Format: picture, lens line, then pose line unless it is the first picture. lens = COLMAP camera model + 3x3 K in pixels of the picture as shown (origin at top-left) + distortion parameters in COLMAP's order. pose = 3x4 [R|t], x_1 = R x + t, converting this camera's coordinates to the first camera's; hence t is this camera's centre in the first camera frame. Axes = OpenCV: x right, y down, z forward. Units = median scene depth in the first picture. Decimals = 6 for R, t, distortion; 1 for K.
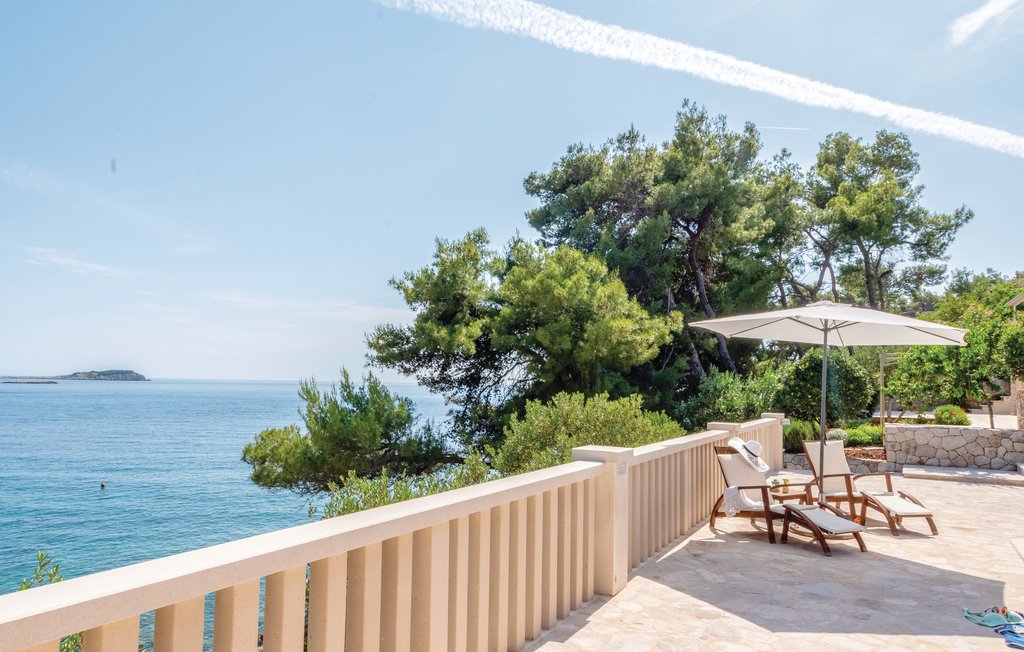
lens RADIAL K [[665.8, 0, 512.0], [0, 665.8, 326.0], [0, 0, 1]] dist [0.000019, -0.000089]
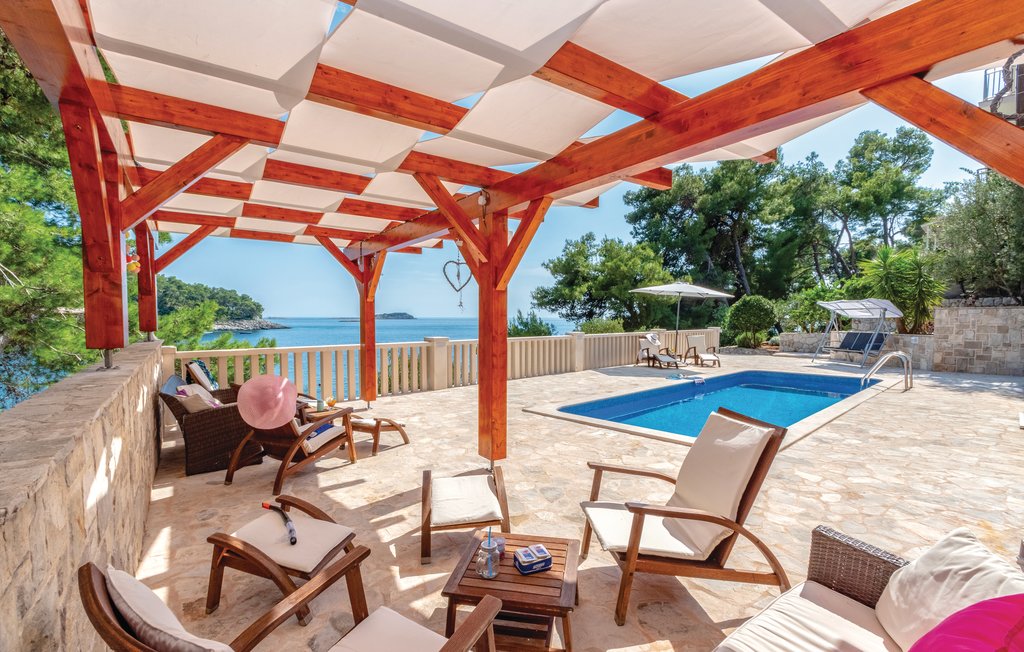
lens RADIAL K [[465.7, 0, 512.0], [0, 465.7, 326.0], [0, 0, 1]] dist [0.000748, 0.000128]
pose [[0.955867, -0.009734, -0.293639, 0.131579], [0.039737, 0.994551, 0.096386, -0.022982], [0.291100, -0.103800, 0.951045, -0.342963]]
